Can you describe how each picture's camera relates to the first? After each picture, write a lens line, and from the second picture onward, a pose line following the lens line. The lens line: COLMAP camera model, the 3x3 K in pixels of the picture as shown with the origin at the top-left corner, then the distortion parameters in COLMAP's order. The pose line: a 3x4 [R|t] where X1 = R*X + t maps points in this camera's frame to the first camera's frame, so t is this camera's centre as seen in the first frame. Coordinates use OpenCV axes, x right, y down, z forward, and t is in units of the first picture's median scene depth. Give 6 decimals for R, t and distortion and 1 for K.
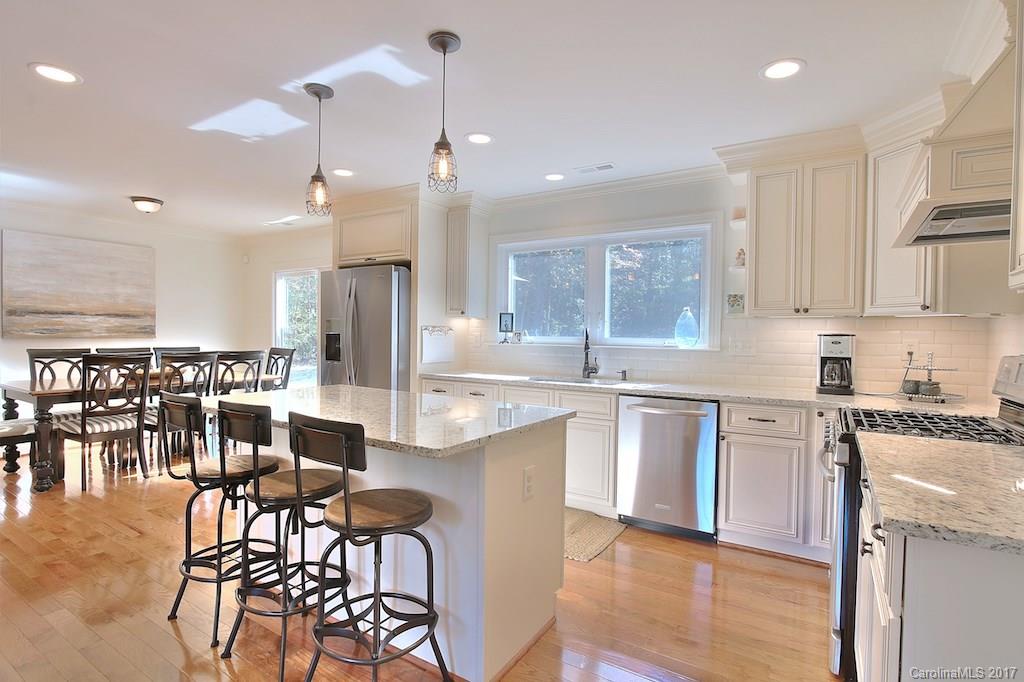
lens RADIAL K [[516.9, 0, 517.7], [0, 516.9, 339.6], [0, 0, 1]] dist [-0.013511, 0.001251]
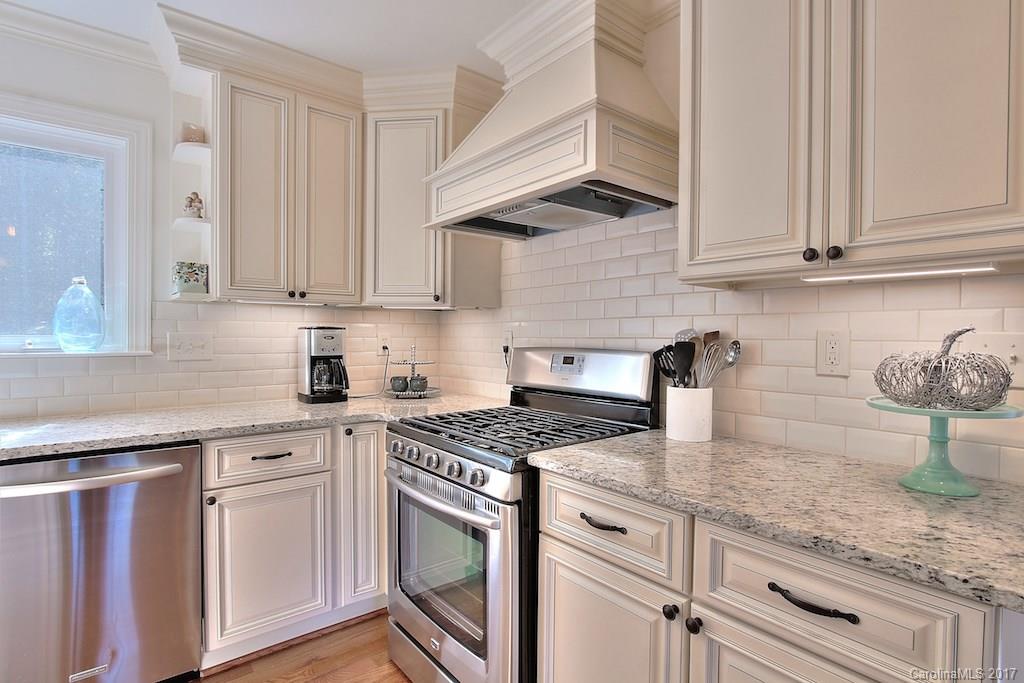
lens RADIAL K [[516.9, 0, 507.6], [0, 516.9, 342.3], [0, 0, 1]] dist [-0.013511, 0.001251]
pose [[0.329330, -0.026121, 0.943854, -0.039519], [0.007026, 0.999657, 0.025214, -0.004260], [-0.944189, -0.001672, 0.329401, 0.401513]]
